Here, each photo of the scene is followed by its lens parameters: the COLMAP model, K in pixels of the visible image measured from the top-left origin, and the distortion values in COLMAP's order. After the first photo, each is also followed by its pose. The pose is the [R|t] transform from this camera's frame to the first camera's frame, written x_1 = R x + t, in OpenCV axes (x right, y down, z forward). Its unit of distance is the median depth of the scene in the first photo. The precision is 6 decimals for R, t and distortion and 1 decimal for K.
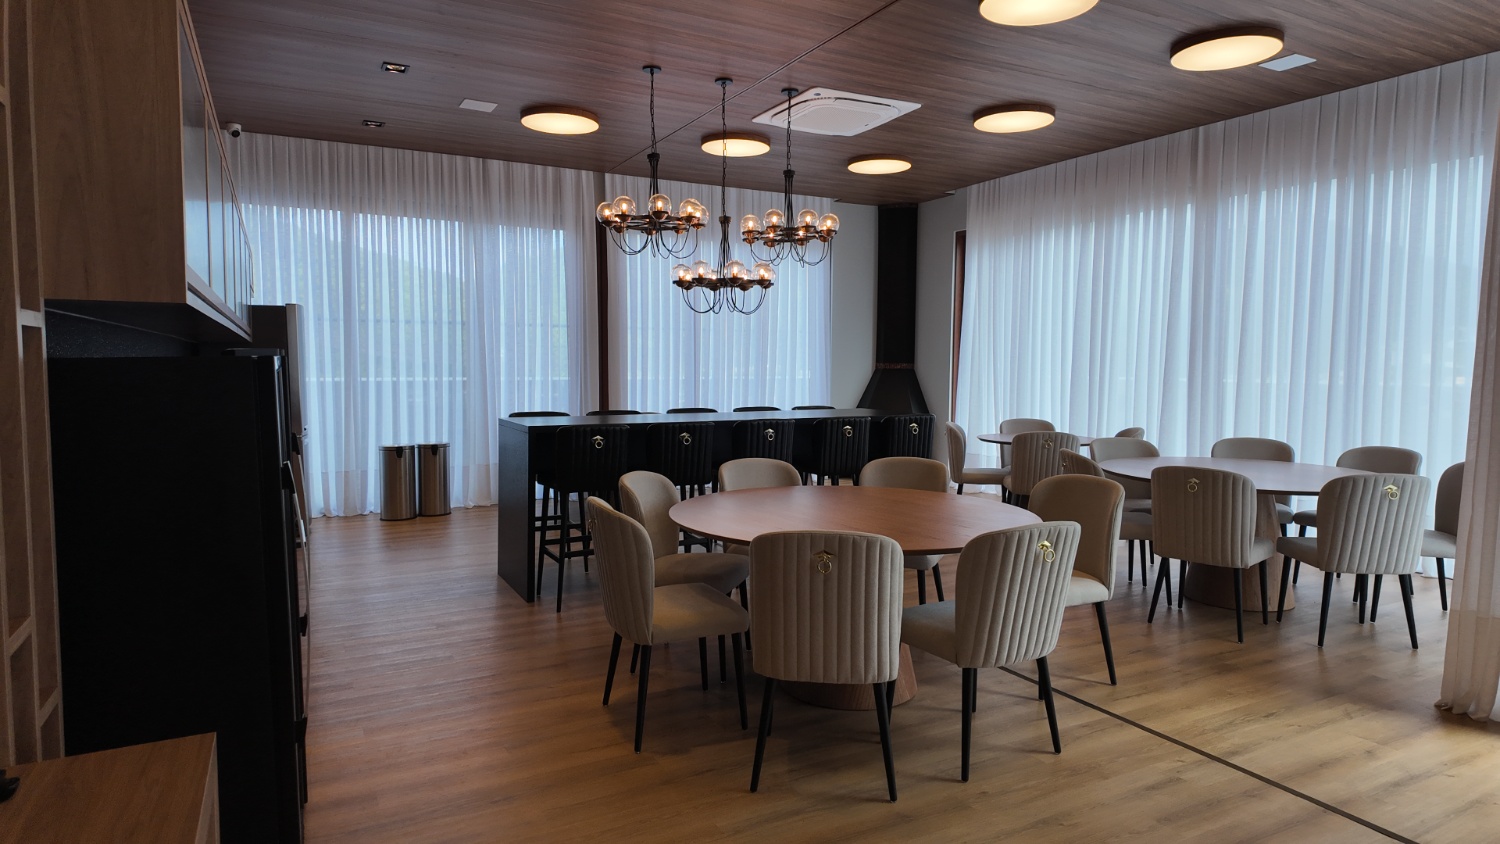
lens RADIAL K [[876.4, 0, 761.4], [0, 876.4, 420.2], [0, 0, 1]] dist [0.071735, -0.077180]
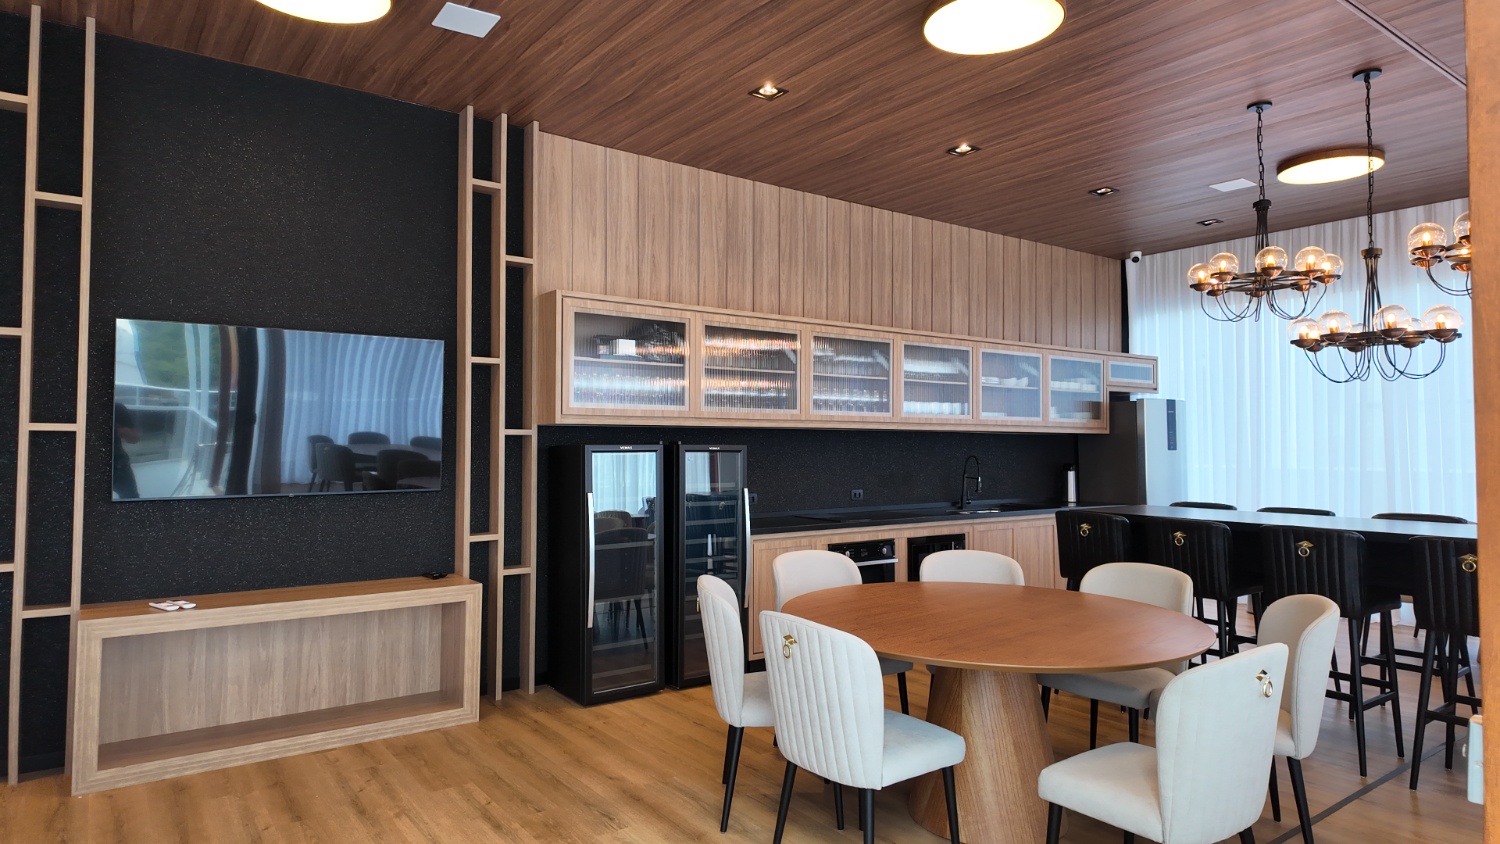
lens RADIAL K [[876.4, 0, 761.4], [0, 876.4, 420.2], [0, 0, 1]] dist [0.071735, -0.077180]
pose [[0.147570, -0.032257, -0.988525, 0.560371], [-0.065802, 0.996933, -0.042355, -0.024451], [0.986860, 0.071298, 0.144995, 0.375862]]
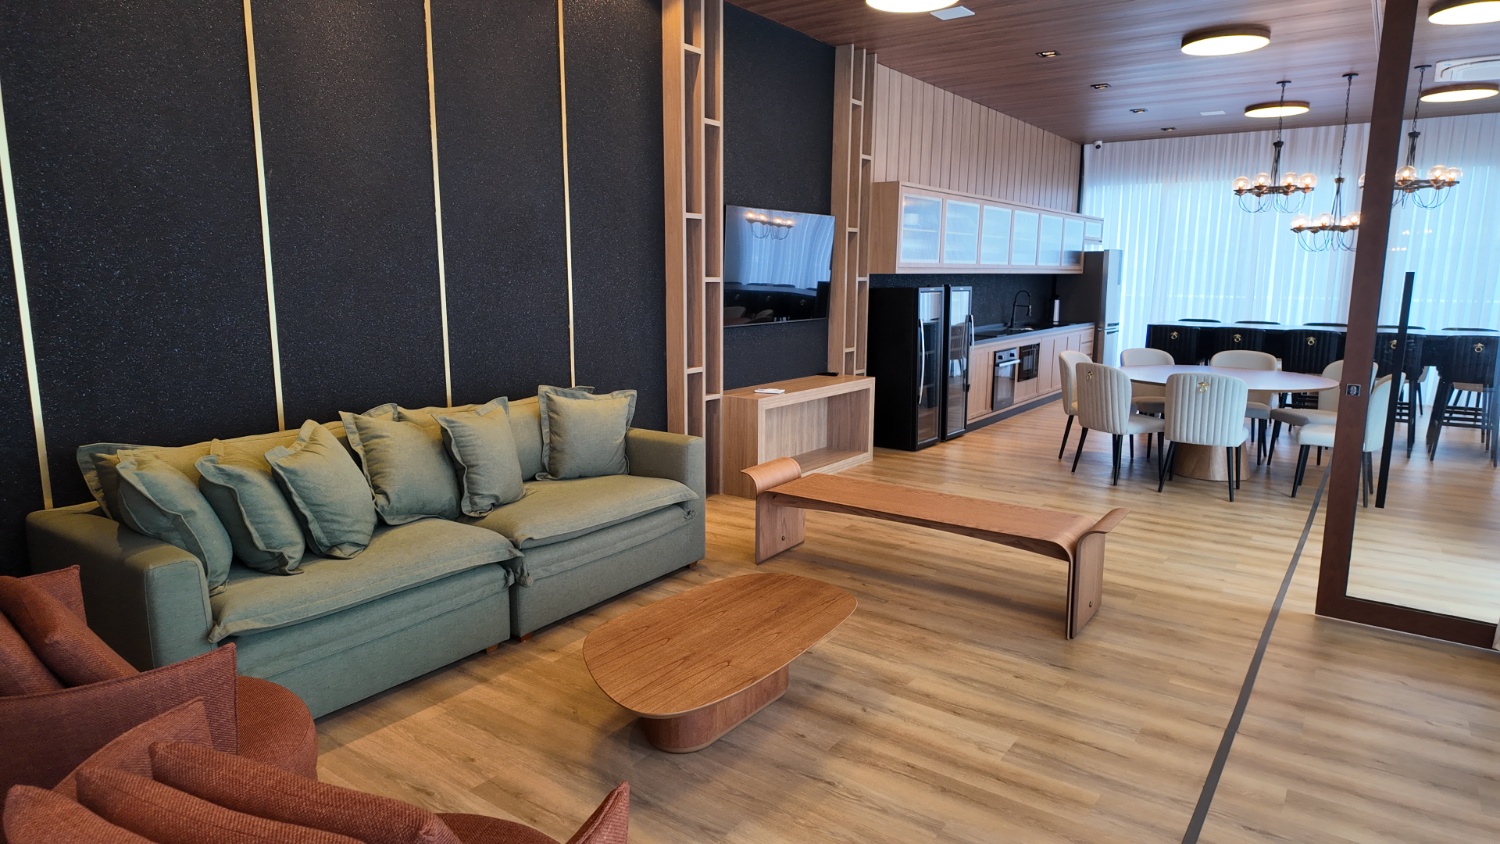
lens RADIAL K [[876.4, 0, 761.4], [0, 876.4, 420.2], [0, 0, 1]] dist [0.071735, -0.077180]
pose [[0.450035, 0.145342, -0.881104, 0.740604], [-0.060569, 0.989362, 0.132263, 0.006488], [0.890955, -0.006156, 0.454051, -0.363582]]
